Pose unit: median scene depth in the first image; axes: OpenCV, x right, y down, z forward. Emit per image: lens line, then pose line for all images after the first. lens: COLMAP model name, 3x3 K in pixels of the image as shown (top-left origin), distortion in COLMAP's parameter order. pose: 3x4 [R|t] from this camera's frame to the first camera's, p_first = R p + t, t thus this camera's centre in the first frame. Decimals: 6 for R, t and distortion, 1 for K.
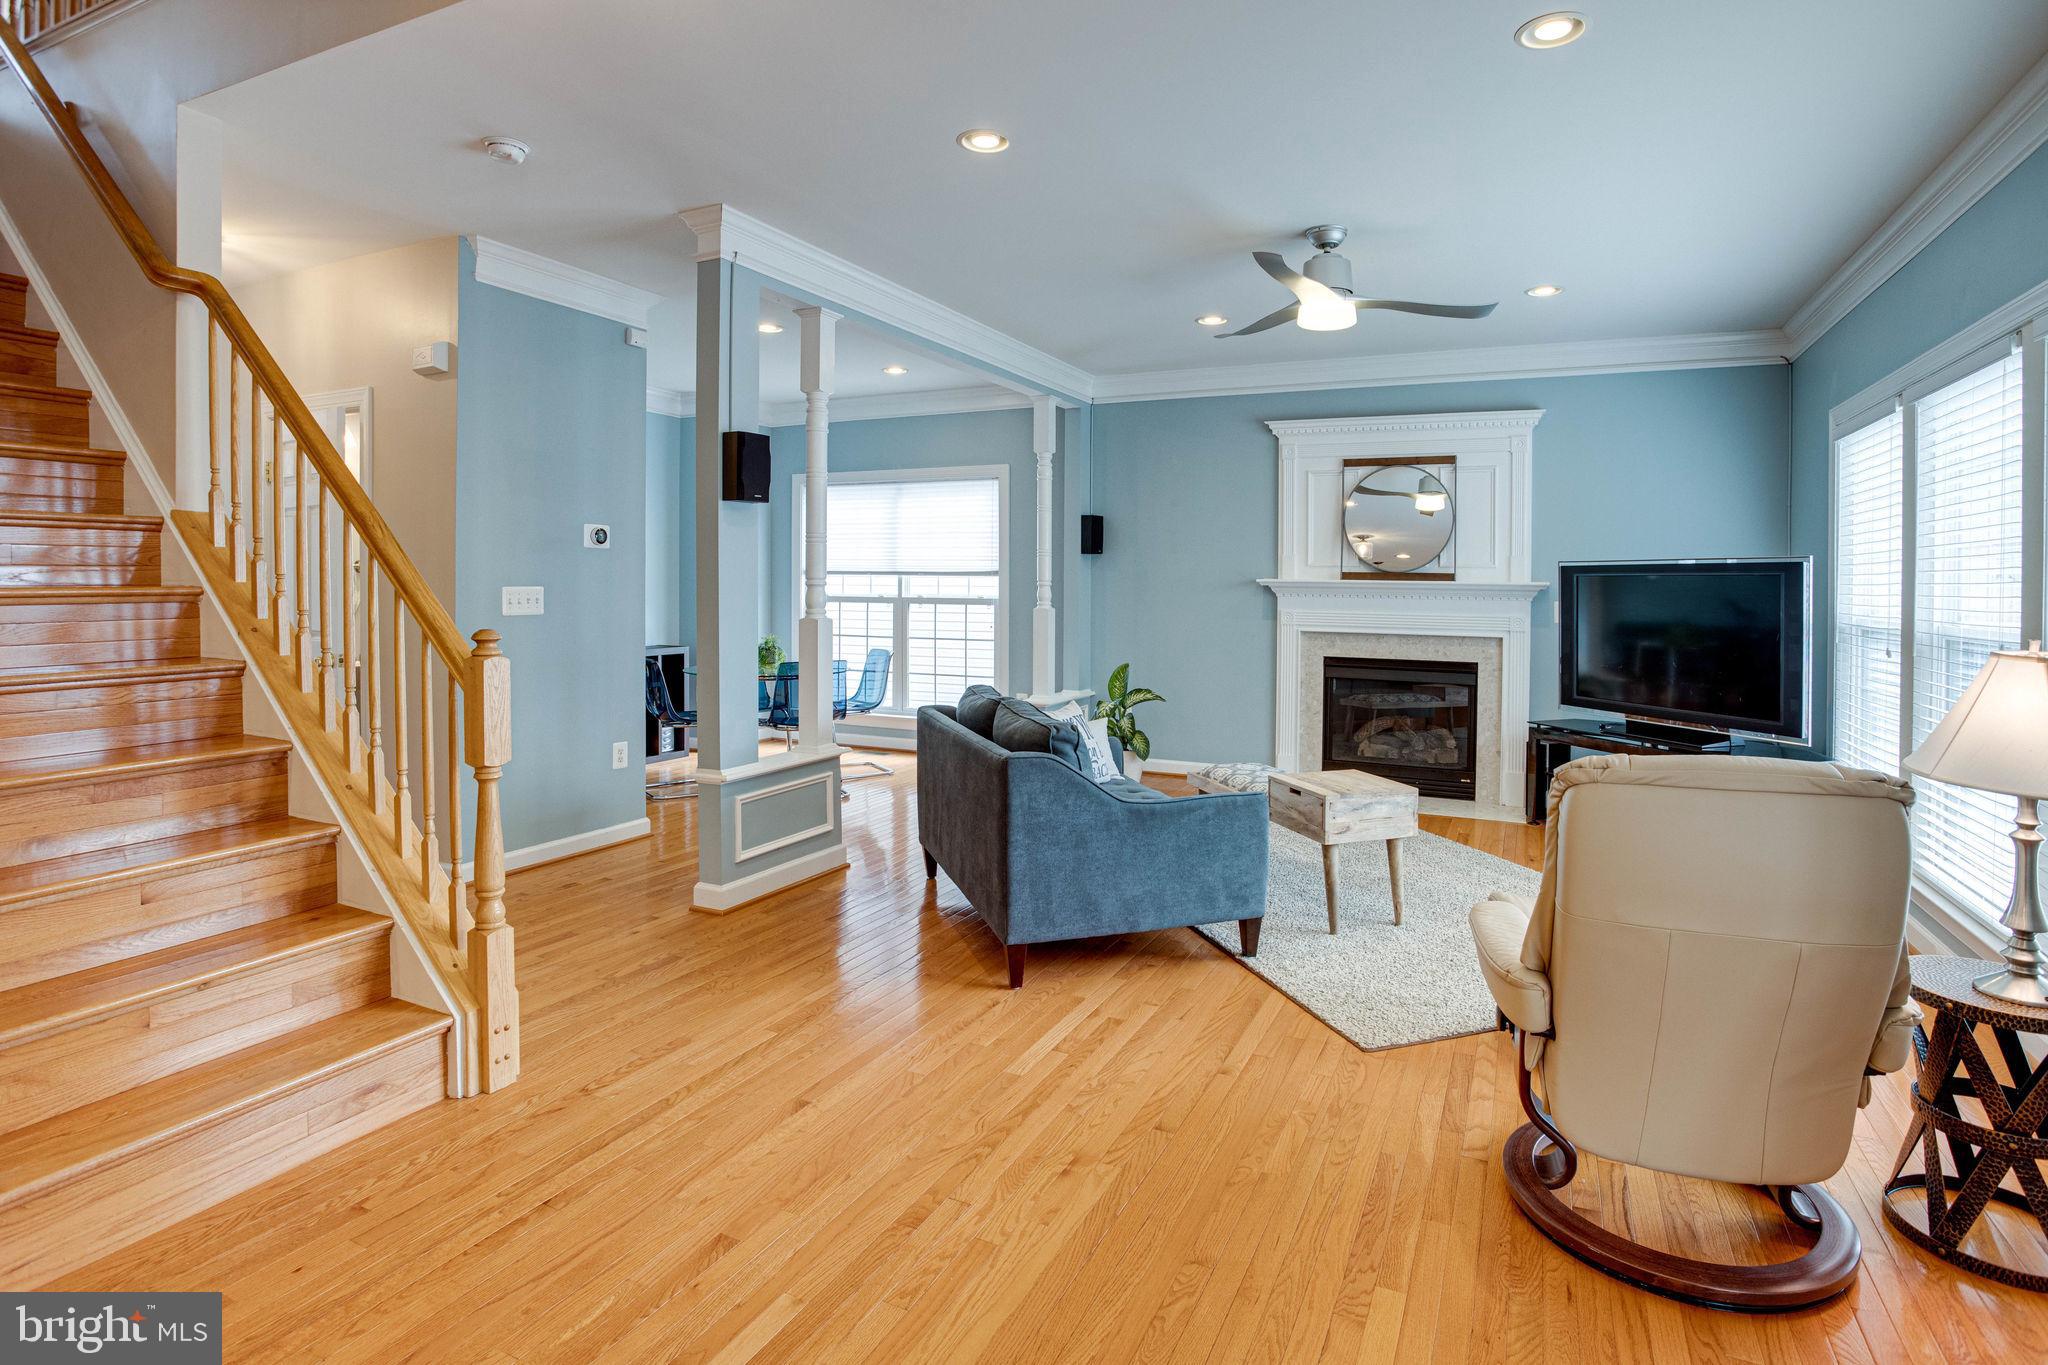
lens RADIAL K [[1034.8, 0, 1089.8], [0, 1034.8, 562.7], [0, 0, 1]] dist [-0.055530, 0.021960]
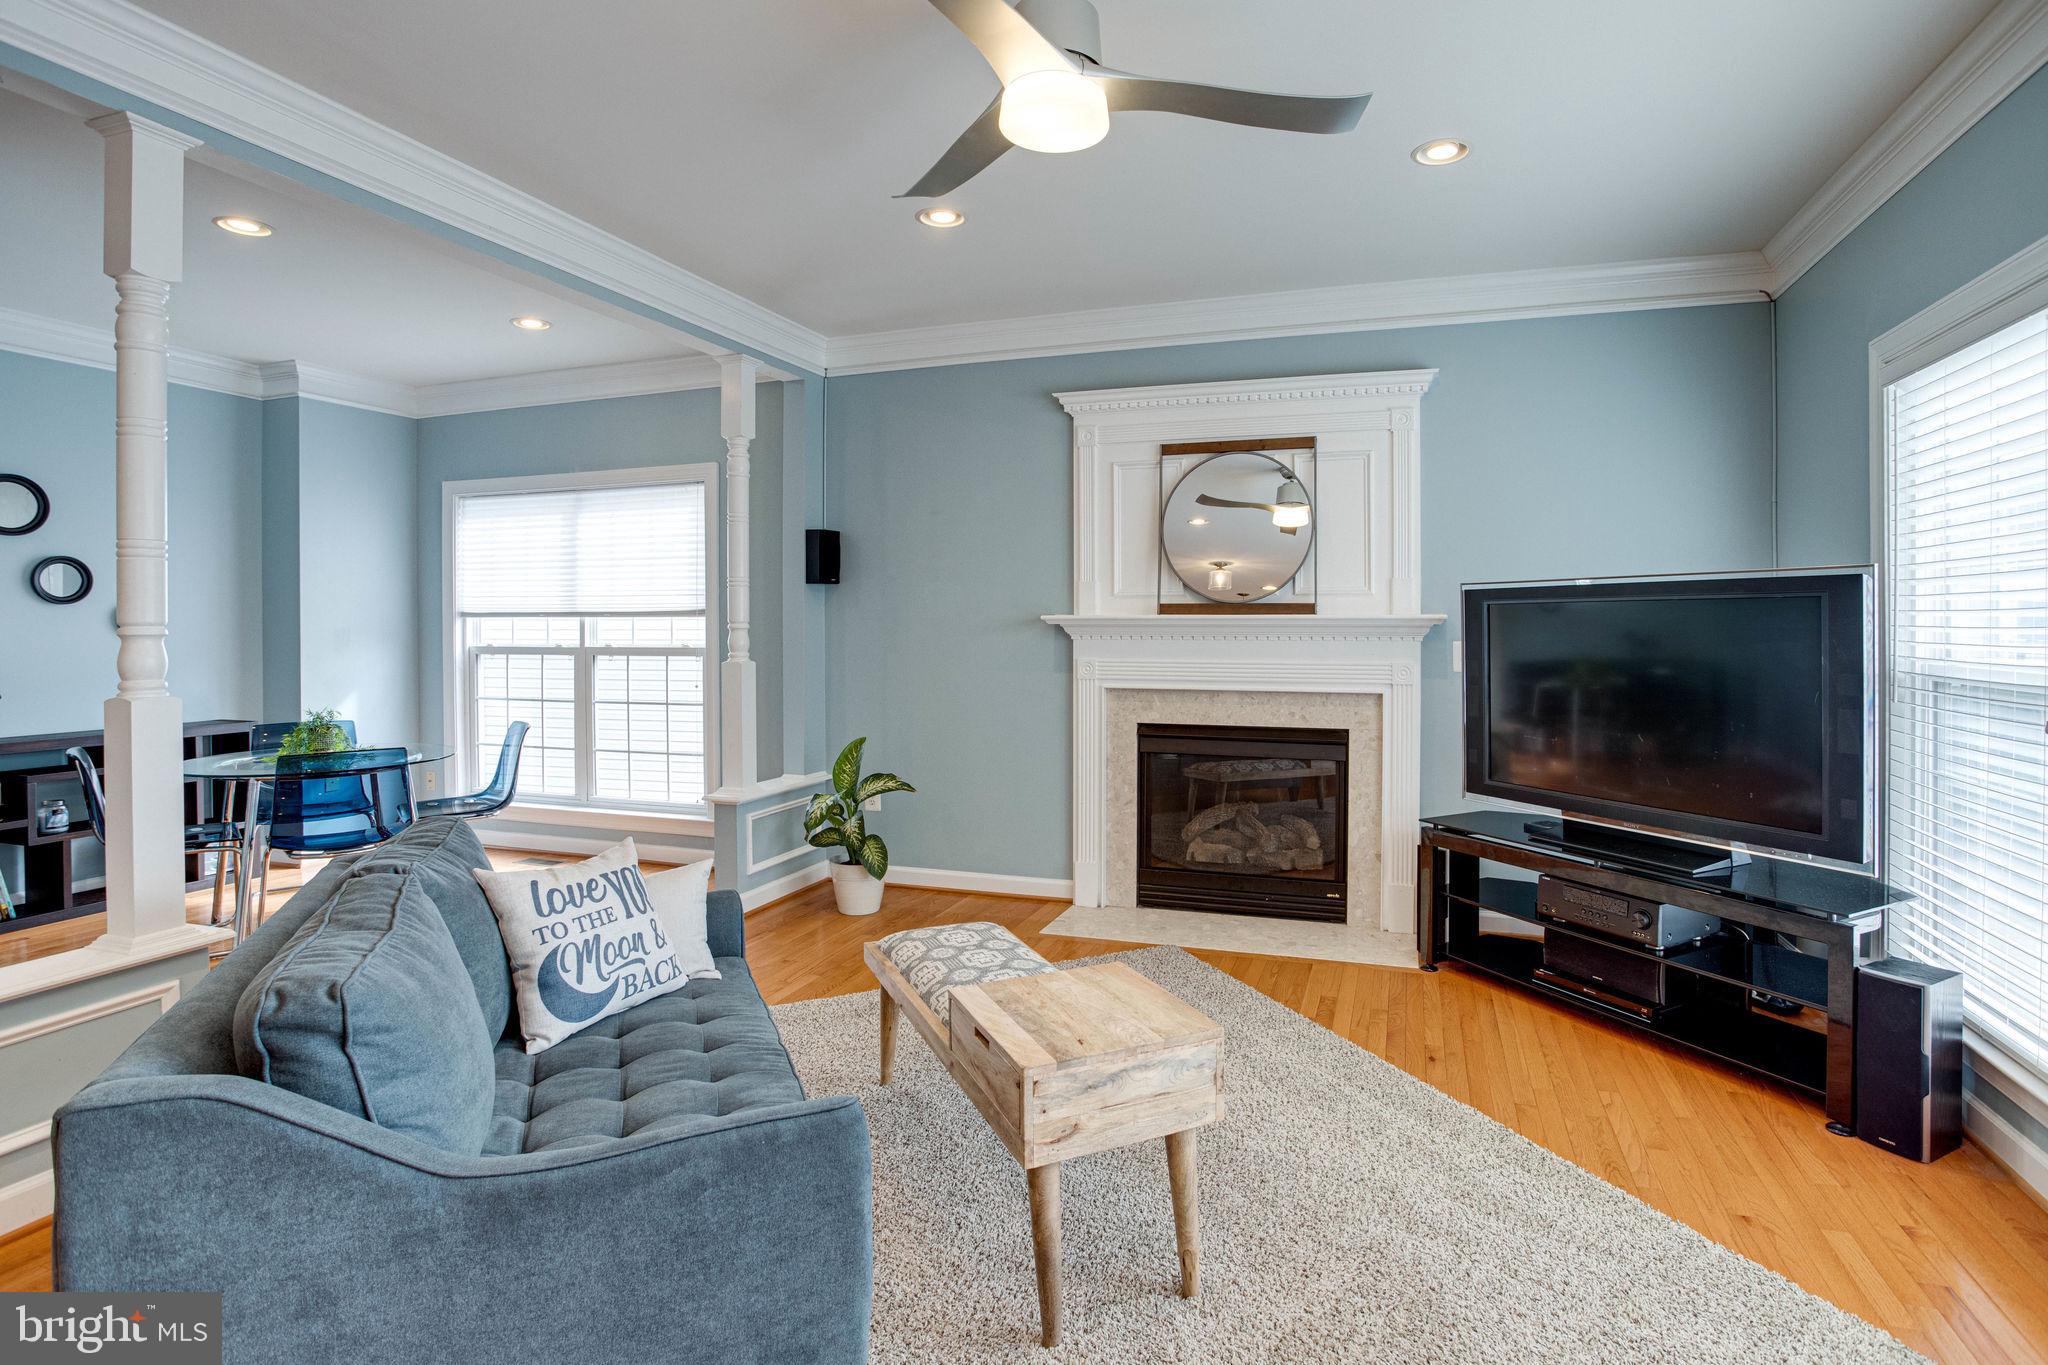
lens RADIAL K [[1034.8, 0, 1073.7], [0, 1034.8, 615.4], [0, 0, 1]] dist [-0.055530, 0.021960]
pose [[0.995536, -0.013846, 0.093359, 0.125335], [0.012608, 0.999825, 0.013845, 0.006778], [-0.093534, -0.012606, 0.995536, 0.314684]]
